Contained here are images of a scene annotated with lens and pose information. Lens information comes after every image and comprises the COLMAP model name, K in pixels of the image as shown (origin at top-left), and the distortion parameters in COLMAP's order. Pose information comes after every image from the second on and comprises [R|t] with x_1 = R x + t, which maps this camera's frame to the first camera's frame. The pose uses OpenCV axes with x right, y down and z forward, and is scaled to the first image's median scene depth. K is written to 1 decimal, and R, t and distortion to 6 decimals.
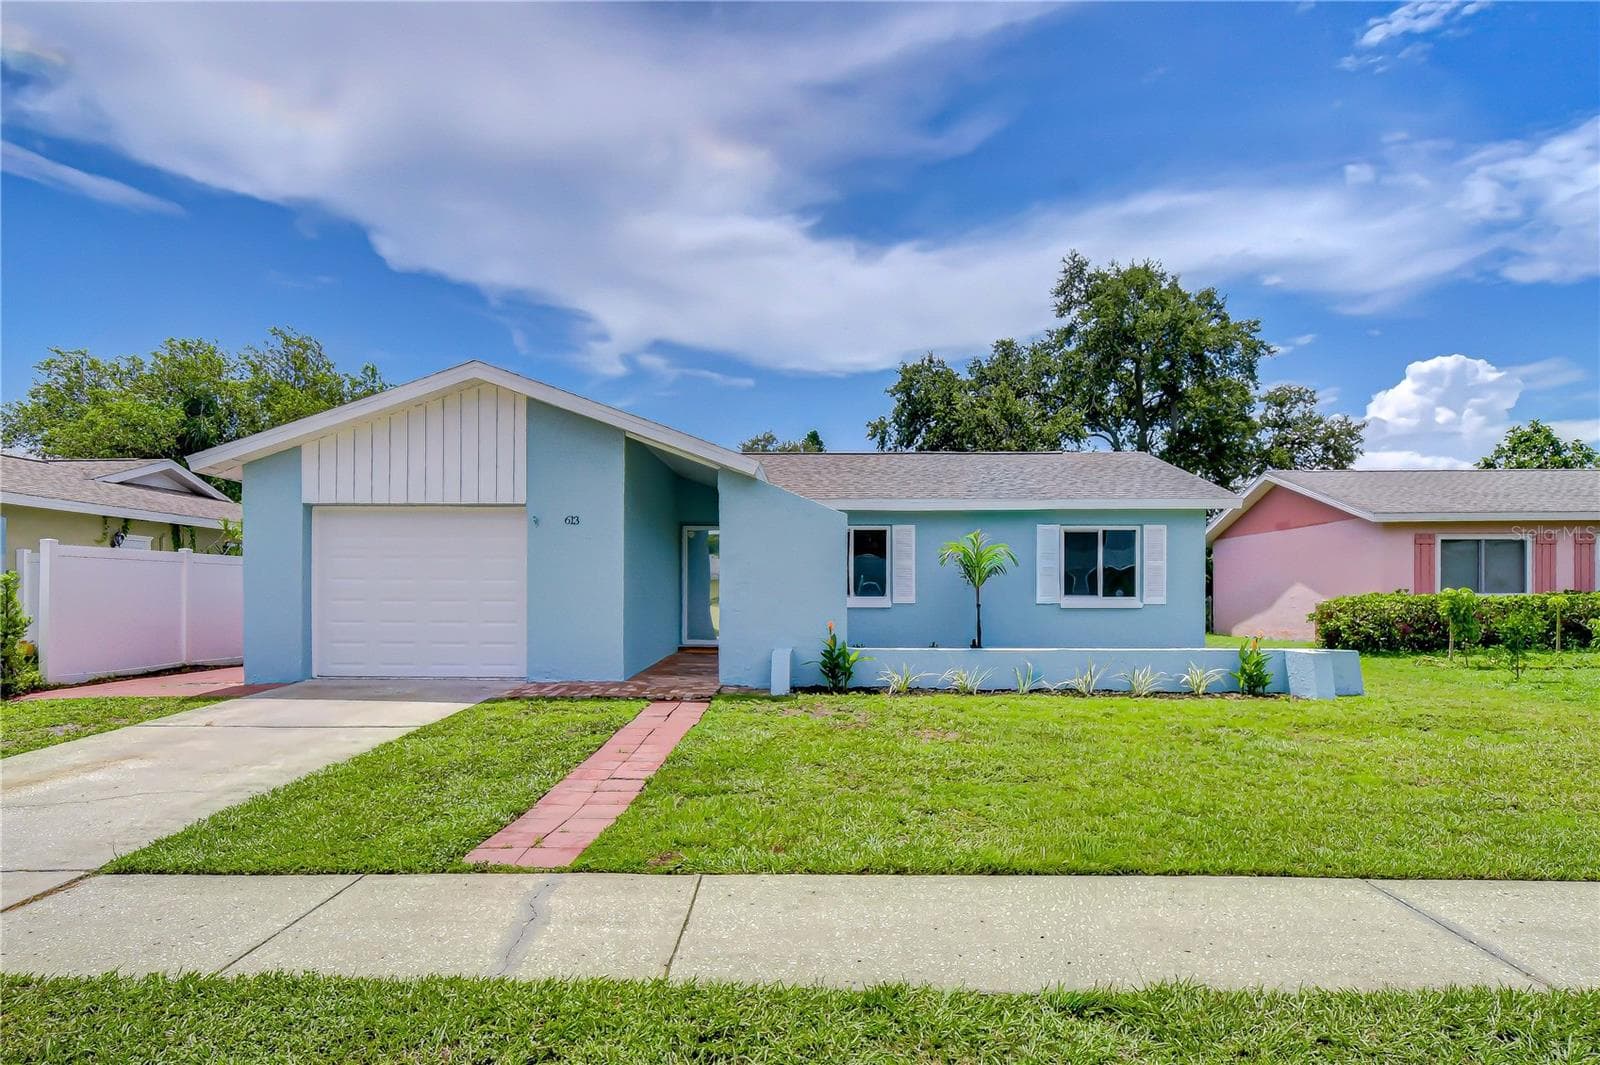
lens RADIAL K [[904.5, 0, 805.1], [0, 904.5, 630.3], [0, 0, 1]] dist [-0.007230, -0.005731]
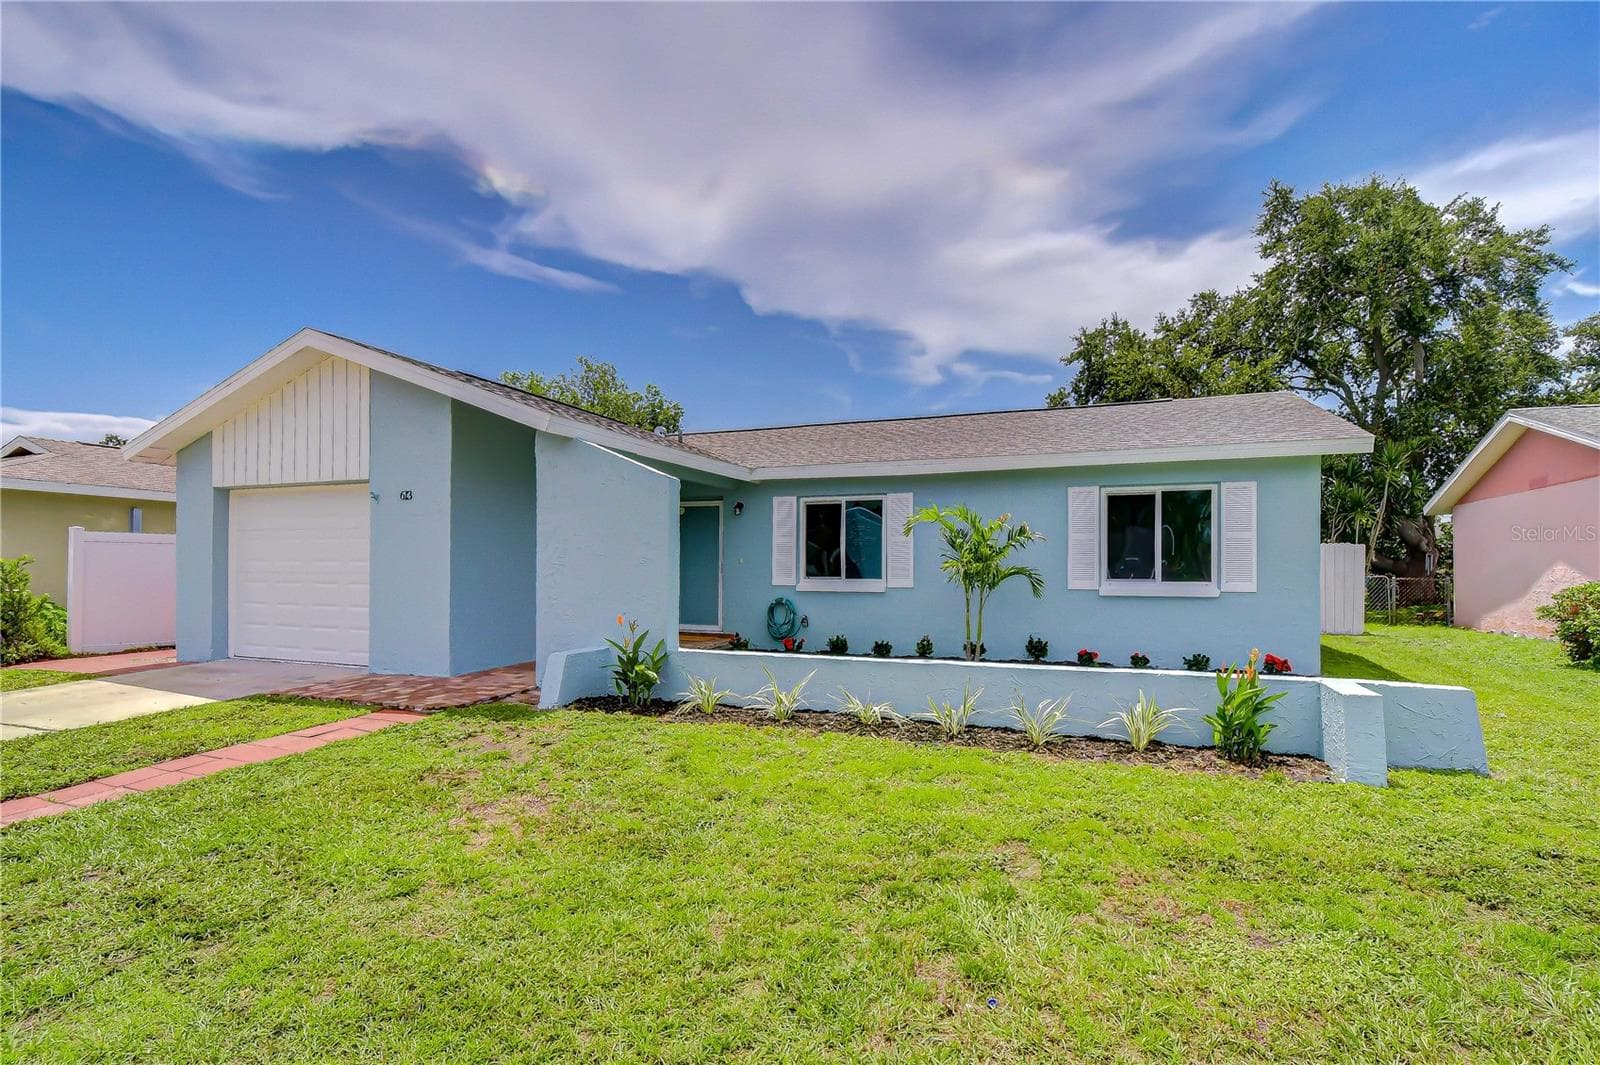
lens RADIAL K [[779.4, 0, 804.3], [0, 779.4, 590.4], [0, 0, 1]] dist [-0.011005, -0.005658]
pose [[0.934008, 0.010728, -0.357090, 0.135246], [-0.015348, 0.999831, -0.010106, -0.008810], [0.356922, 0.014920, 0.934015, 0.142060]]
